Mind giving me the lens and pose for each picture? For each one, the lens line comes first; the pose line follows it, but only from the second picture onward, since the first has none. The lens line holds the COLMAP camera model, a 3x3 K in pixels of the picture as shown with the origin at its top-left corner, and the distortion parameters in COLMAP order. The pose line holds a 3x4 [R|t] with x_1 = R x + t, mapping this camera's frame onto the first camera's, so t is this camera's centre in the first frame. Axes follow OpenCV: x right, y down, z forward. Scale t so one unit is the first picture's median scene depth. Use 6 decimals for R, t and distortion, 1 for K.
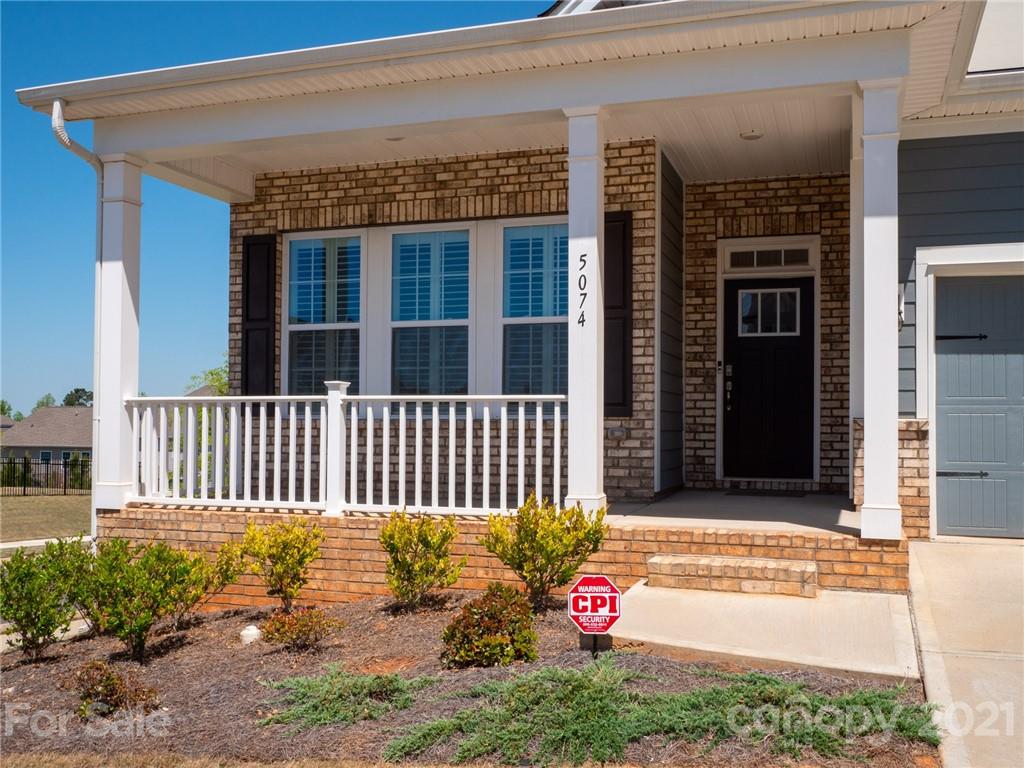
lens RADIAL K [[904.1, 0, 509.4], [0, 904.1, 413.9], [0, 0, 1]] dist [0.008154, 0.009571]
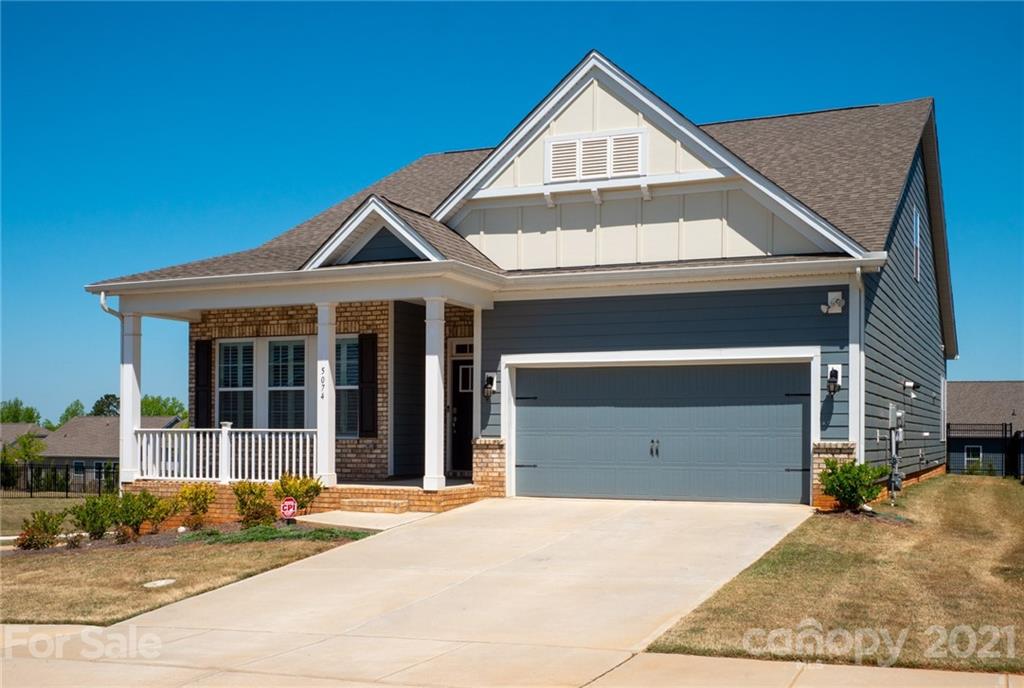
lens RADIAL K [[1164.7, 0, 442.3], [0, 1164.7, 428.0], [0, 0, 1]] dist [0.086403, -0.004513]
pose [[0.986238, -0.002886, -0.165304, 0.695008], [0.004424, 0.999950, 0.008939, -0.039912], [0.165270, -0.009547, 0.986202, -1.487284]]
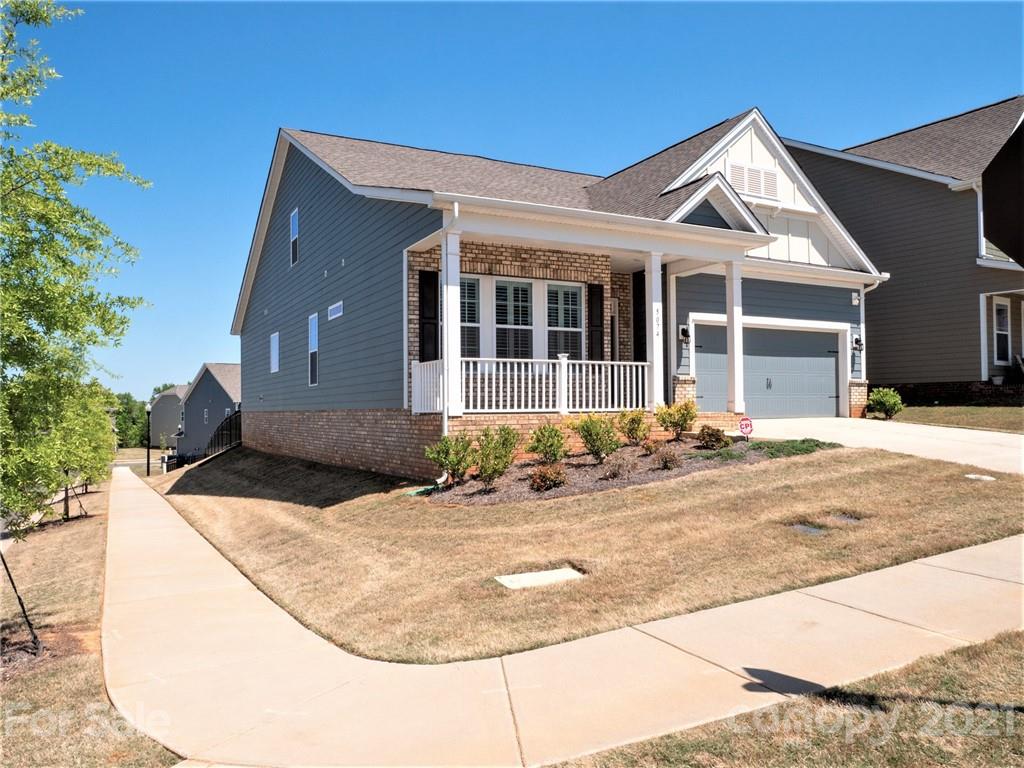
lens RADIAL K [[763.2, 0, 508.5], [0, 763.2, 386.9], [0, 0, 1]] dist [-0.020514, -0.001442]
pose [[0.726528, 0.006789, 0.687103, -1.365198], [-0.004160, 0.999976, -0.005483, 0.046346], [-0.687124, 0.001125, 0.726539, -0.242260]]
